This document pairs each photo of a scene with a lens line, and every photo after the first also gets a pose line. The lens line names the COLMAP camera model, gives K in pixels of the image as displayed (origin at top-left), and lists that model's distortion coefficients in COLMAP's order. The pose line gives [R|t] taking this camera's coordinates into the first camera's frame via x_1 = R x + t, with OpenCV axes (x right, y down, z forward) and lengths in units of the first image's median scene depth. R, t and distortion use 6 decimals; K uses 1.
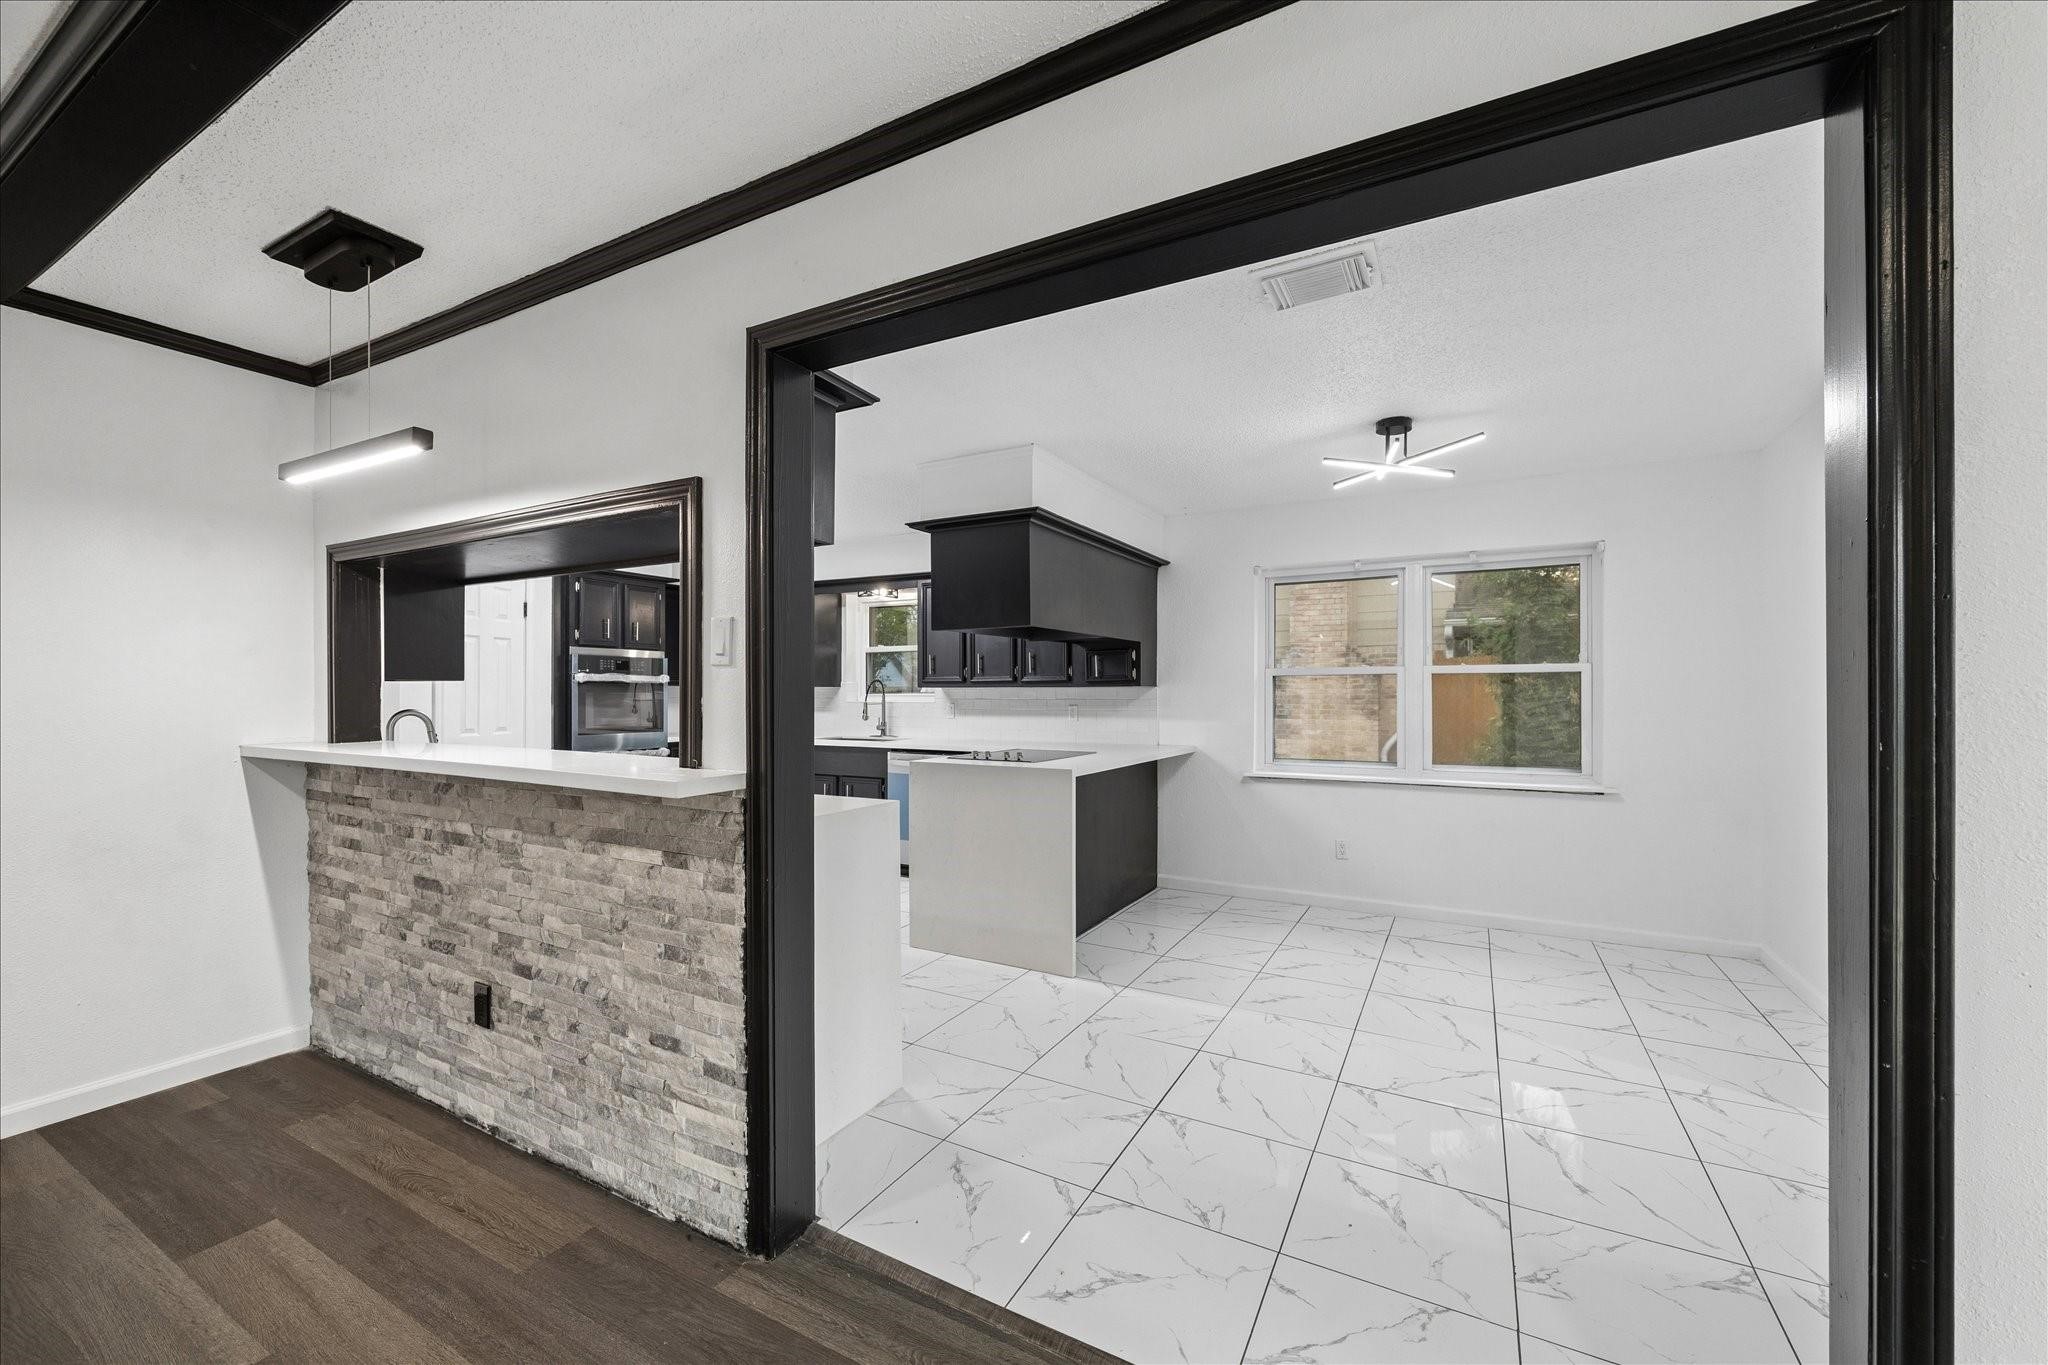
lens RADIAL K [[796.1, 0, 1027.8], [0, 796.1, 698.4], [0, 0, 1]] dist [0.002777, -0.000184]
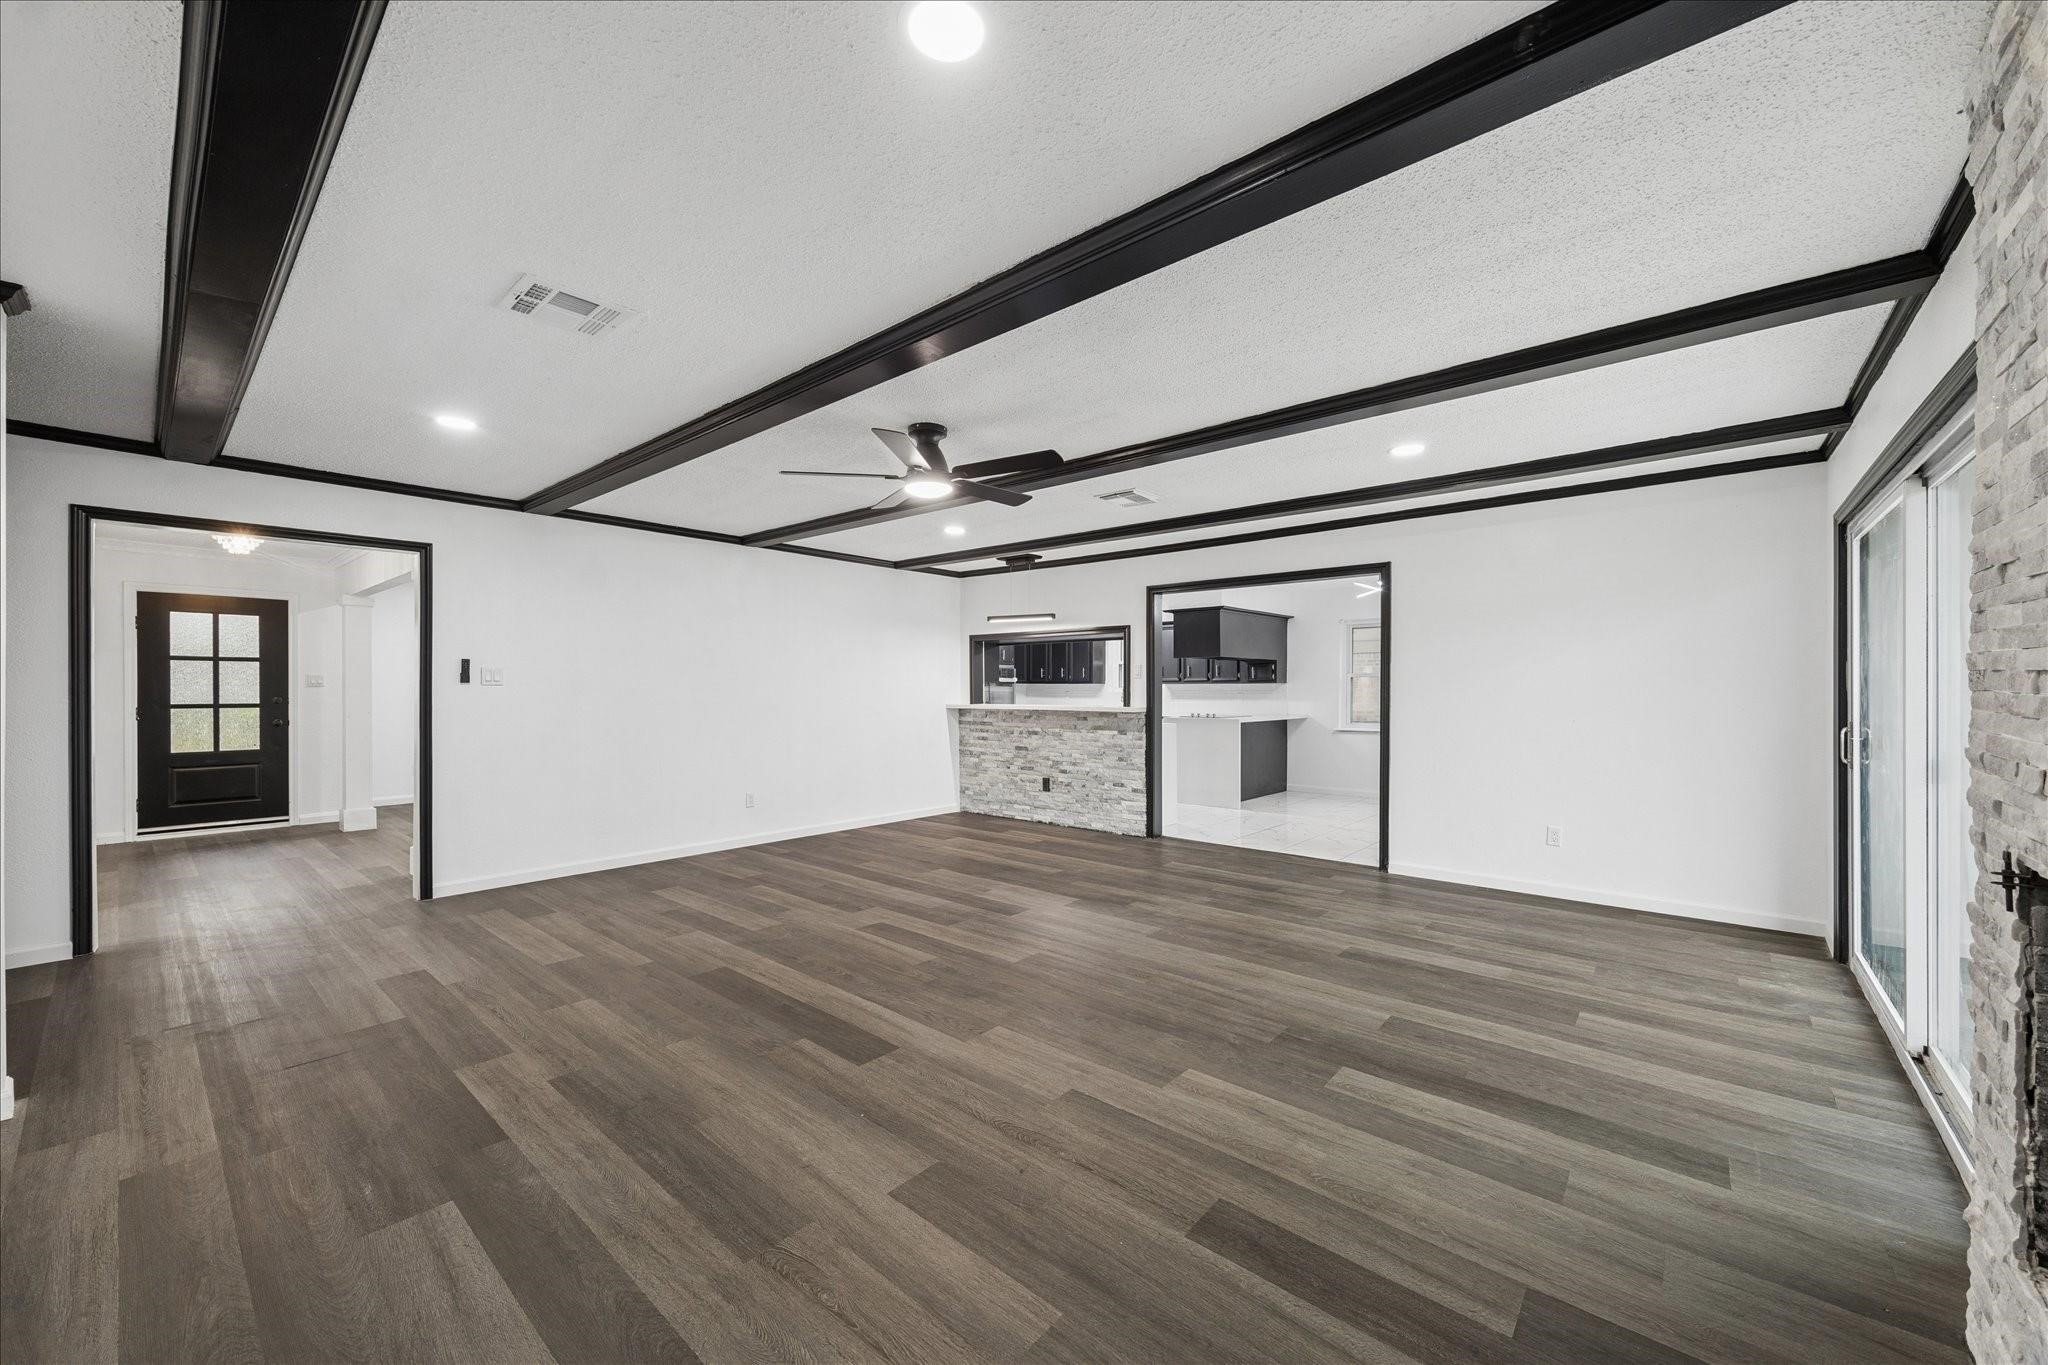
lens RADIAL K [[796.1, 0, 1003.0], [0, 796.1, 685.9], [0, 0, 1]] dist [0.002777, -0.000184]
pose [[0.972104, -0.002634, -0.234535, -0.056842], [-0.000044, 0.999935, -0.011415, 0.015195], [0.234550, 0.011107, 0.972041, -1.164849]]
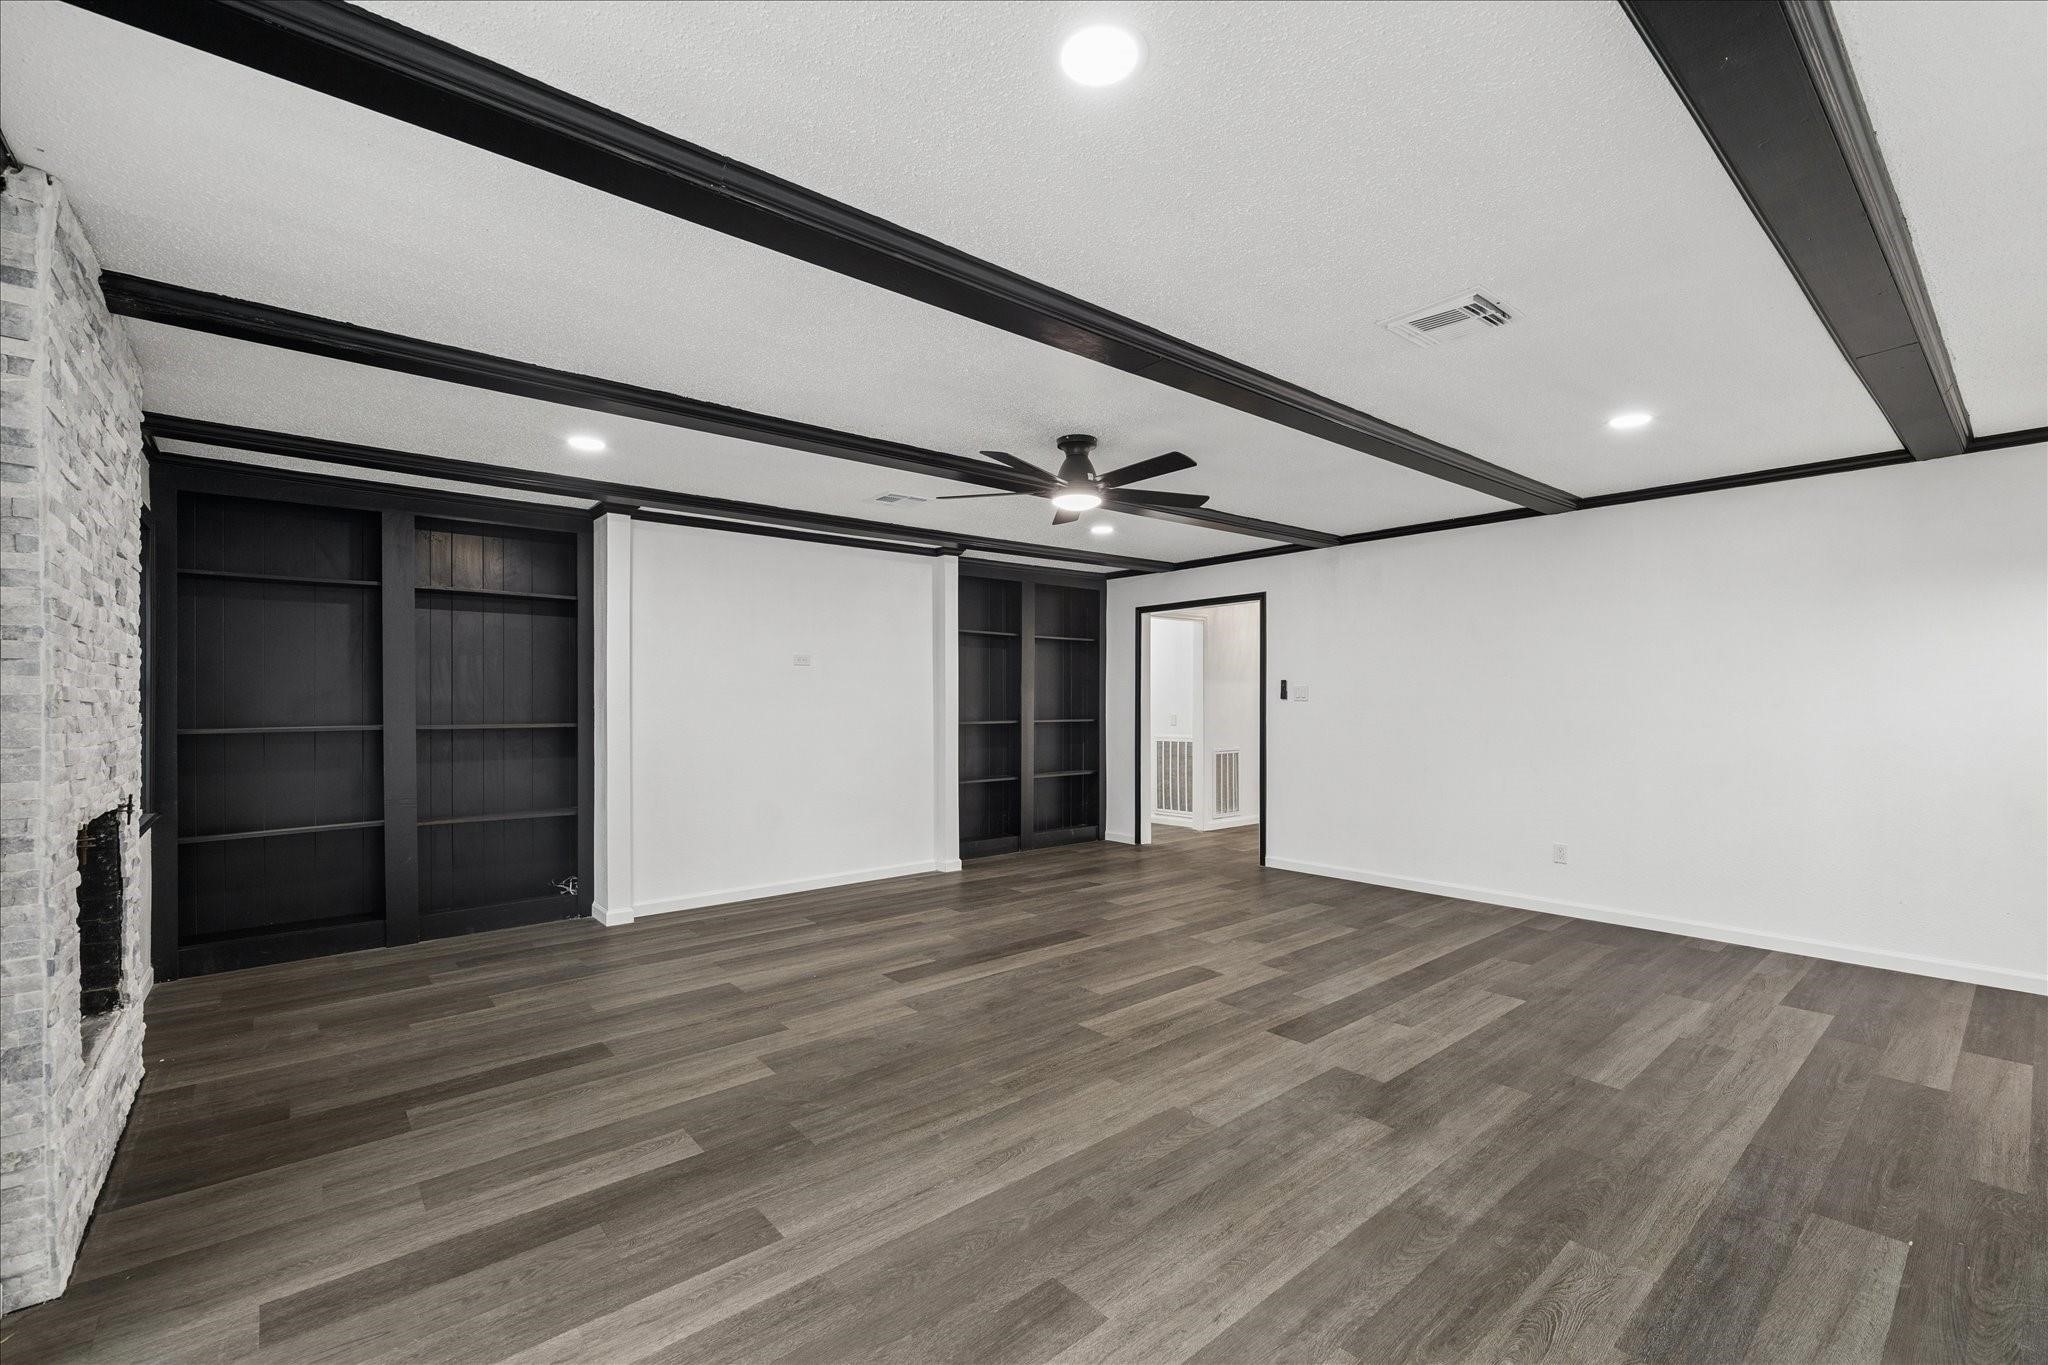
lens RADIAL K [[861.5, 0, 1032.5], [0, 861.5, 690.4], [0, 0, 1]] dist [-0.003843, -0.000171]
pose [[-0.364323, -0.010541, -0.931213, 0.528765], [-0.004669, 0.999944, -0.009492, -0.000250], [0.931261, 0.000889, -0.364351, -0.052605]]
